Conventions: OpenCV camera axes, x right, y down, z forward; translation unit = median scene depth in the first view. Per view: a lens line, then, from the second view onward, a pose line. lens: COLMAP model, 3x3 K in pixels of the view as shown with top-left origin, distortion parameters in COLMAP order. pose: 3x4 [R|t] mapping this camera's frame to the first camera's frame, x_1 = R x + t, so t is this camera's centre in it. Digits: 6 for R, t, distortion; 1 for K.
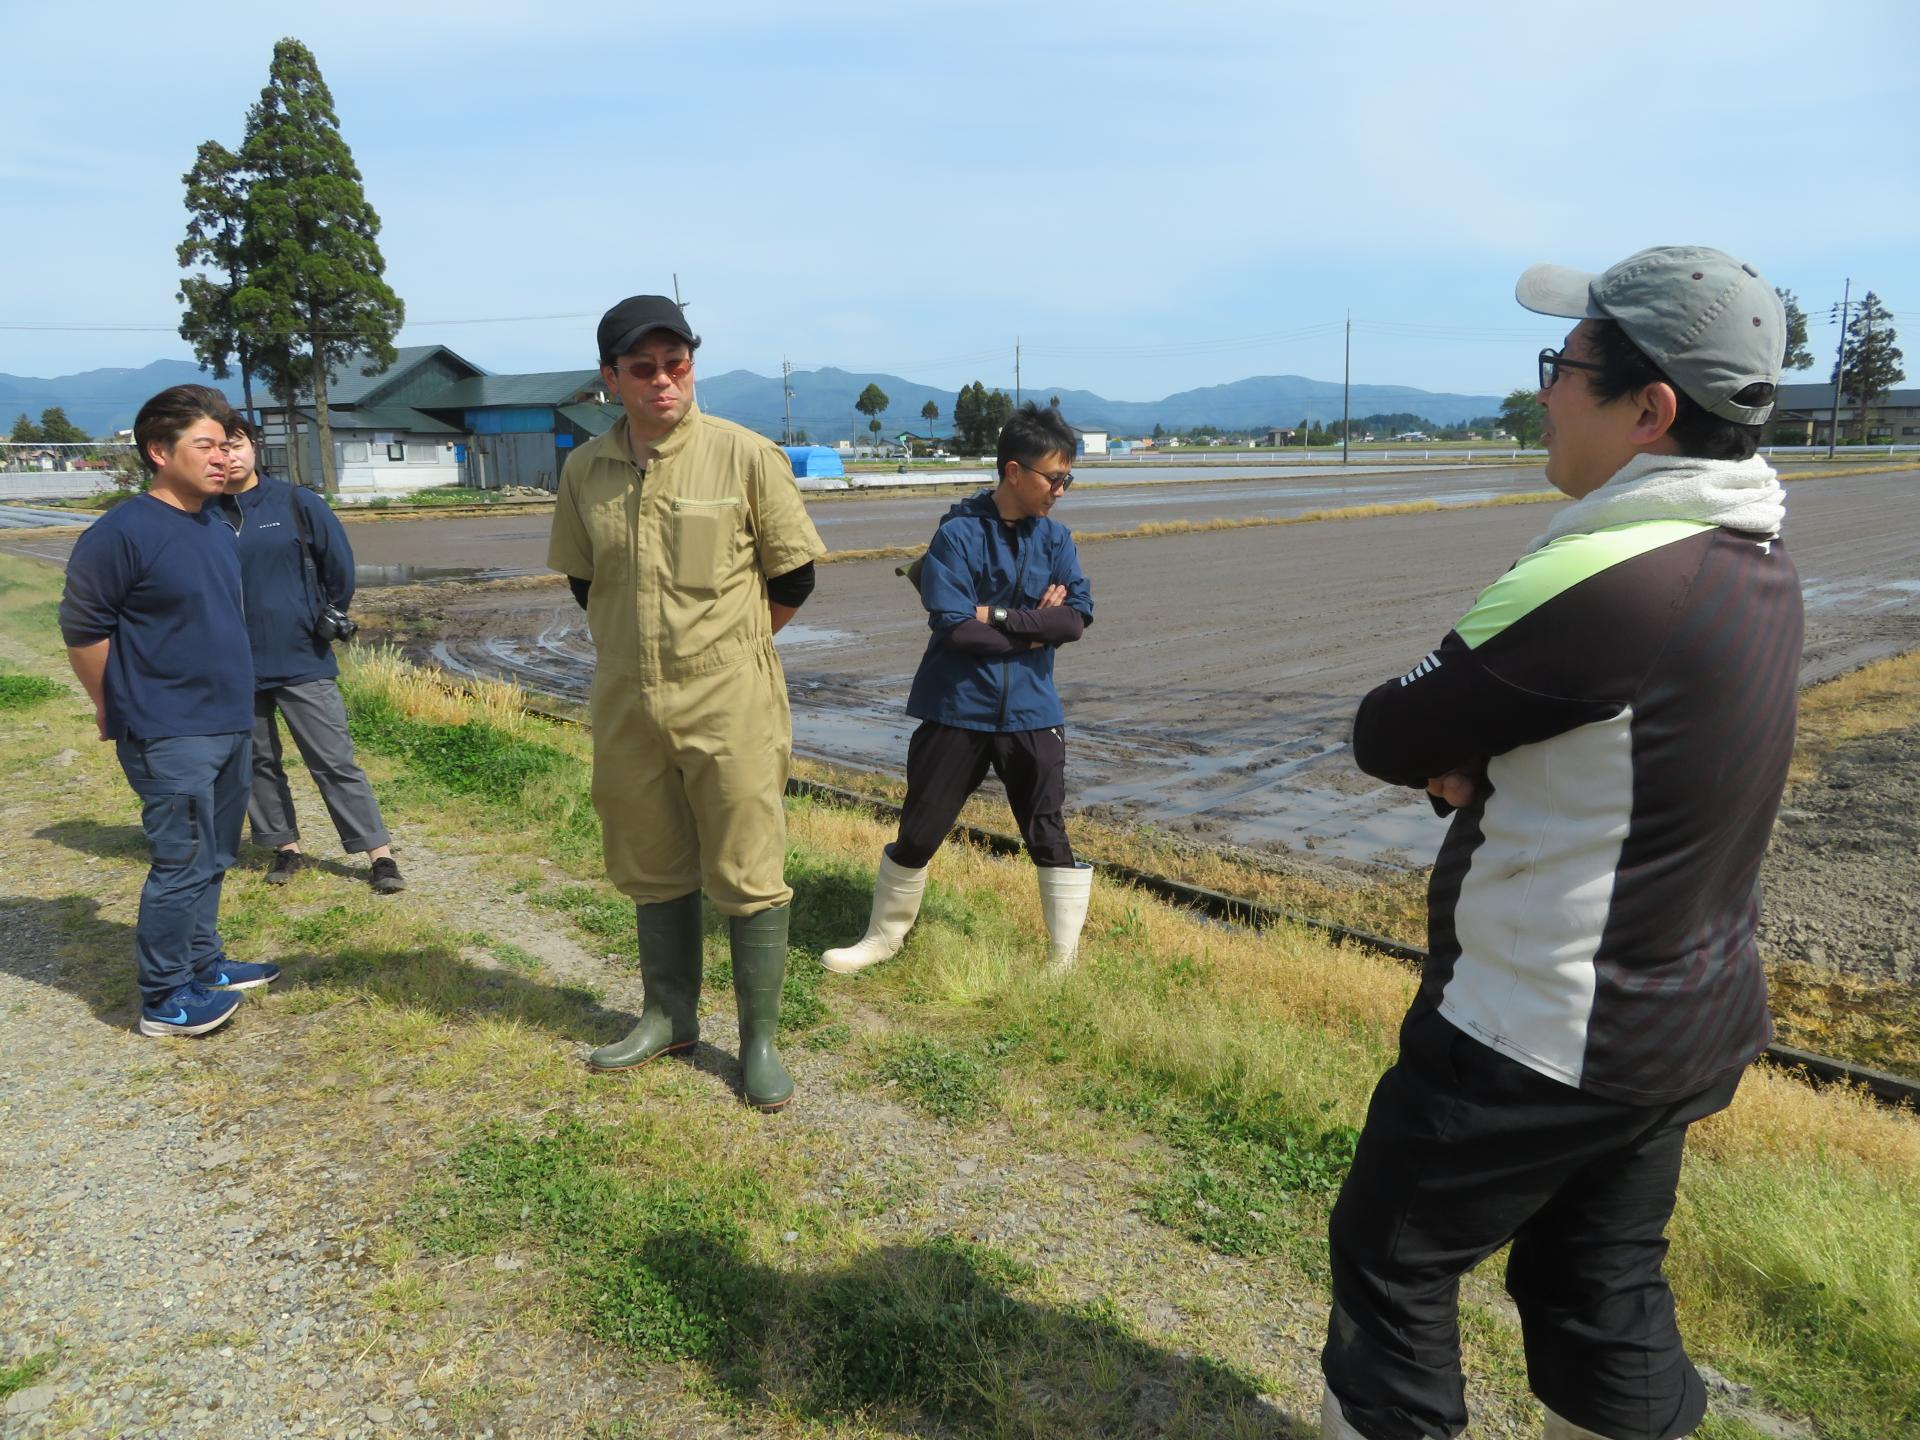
lens RADIAL K [[1395.9, 0, 960.0], [0, 1395.9, 720.0], [0, 0, 1]] dist [0.003801, 0.004442]
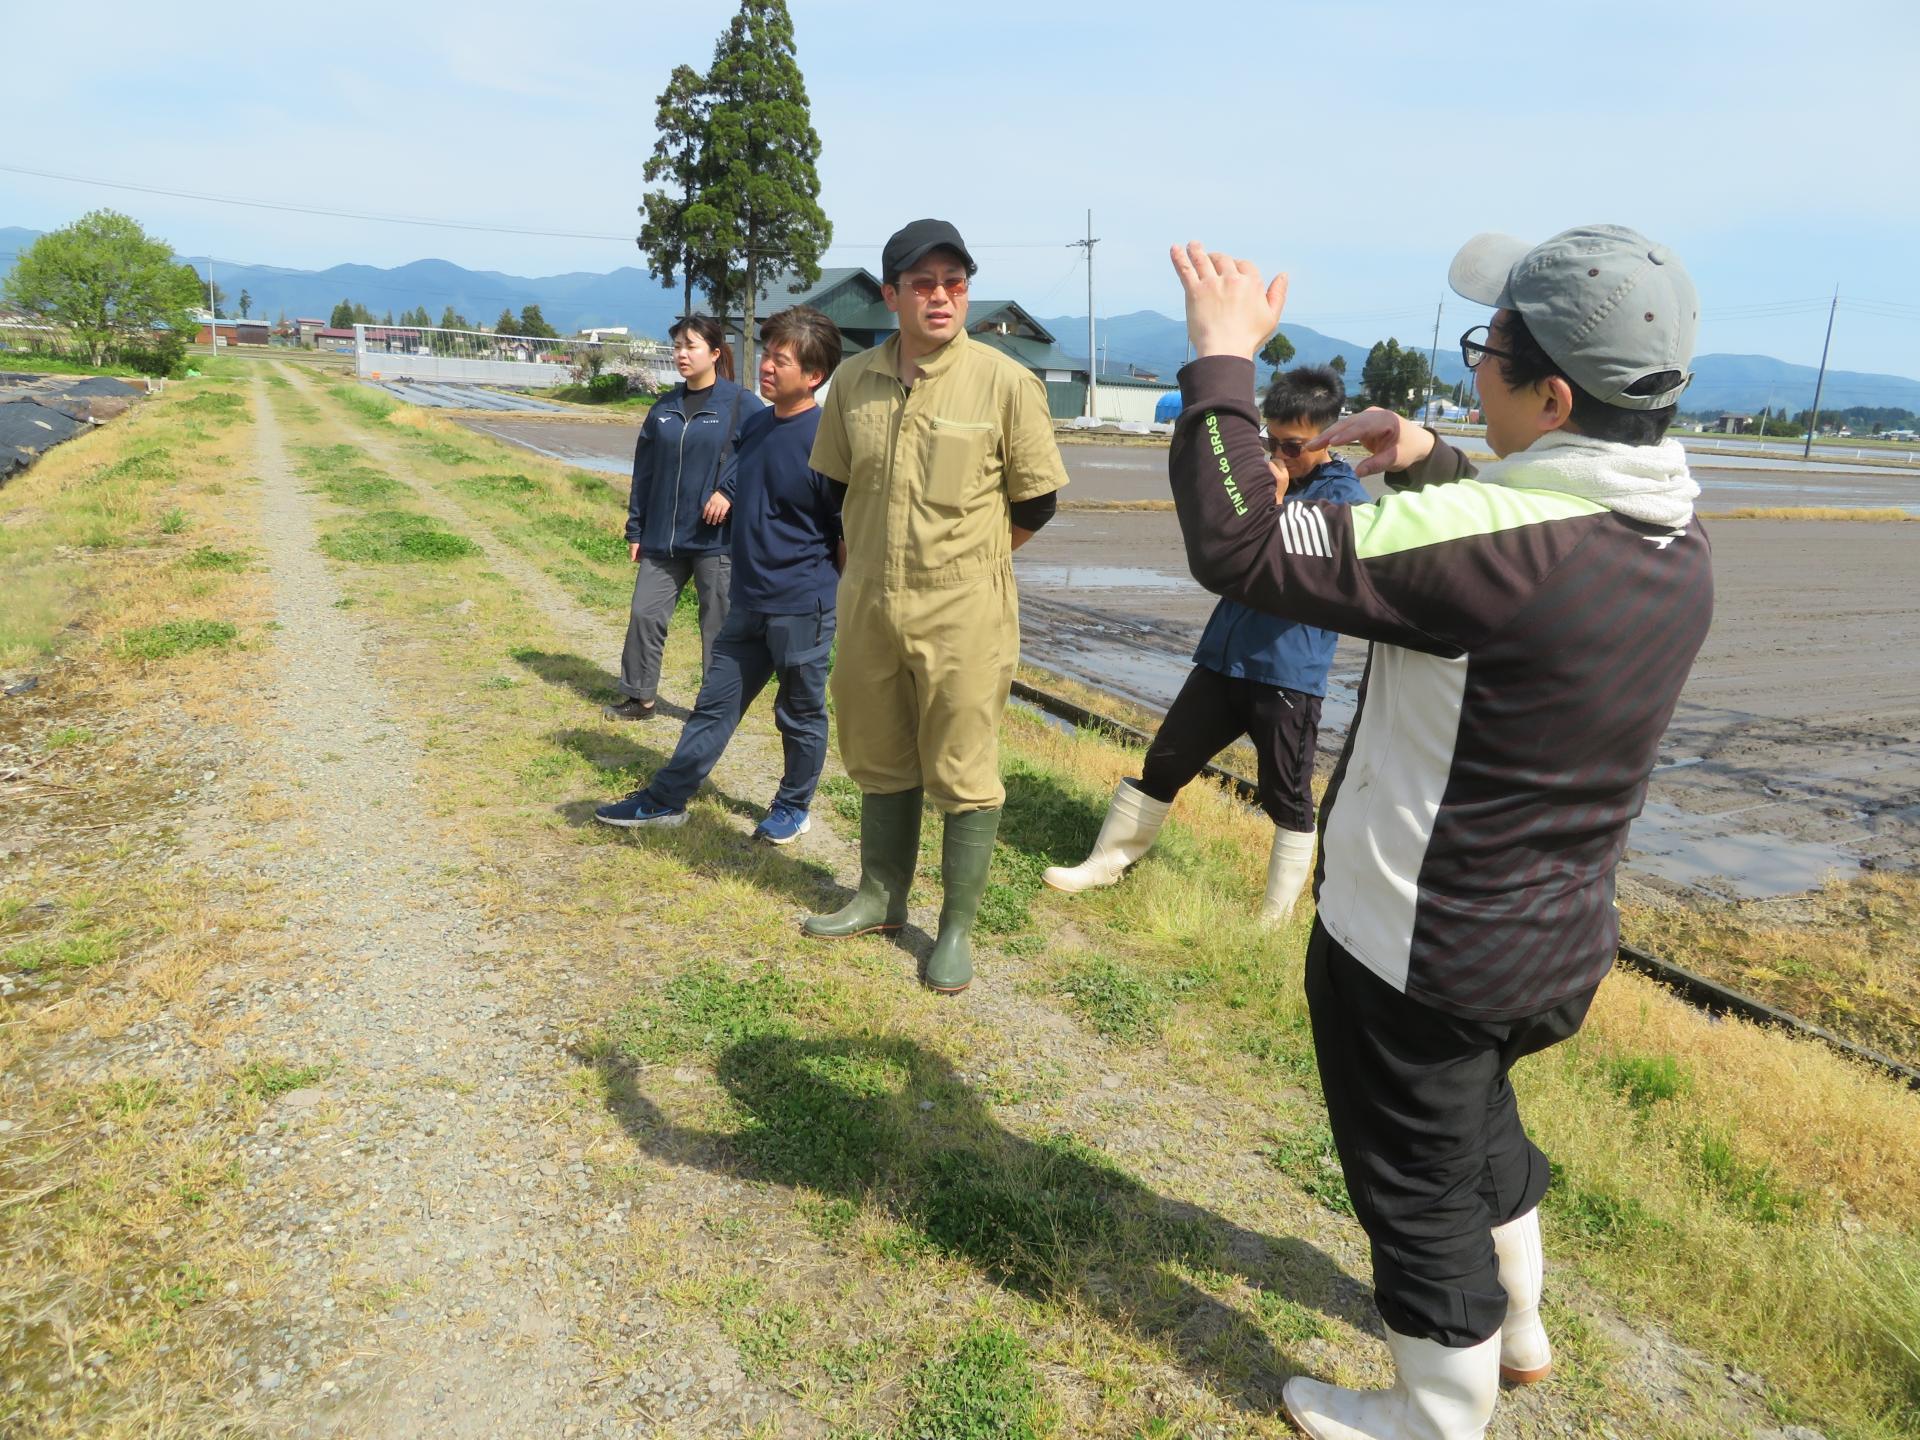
lens RADIAL K [[1392.4, 0, 960.0], [0, 1392.4, 720.0], [0, 0, 1]] dist [0.007516, 0.003079]
pose [[0.959658, 0.136861, -0.245612, 0.103496], [-0.127009, 0.990342, 0.055593, 0.007356], [0.250848, -0.022156, 0.967773, -0.029330]]
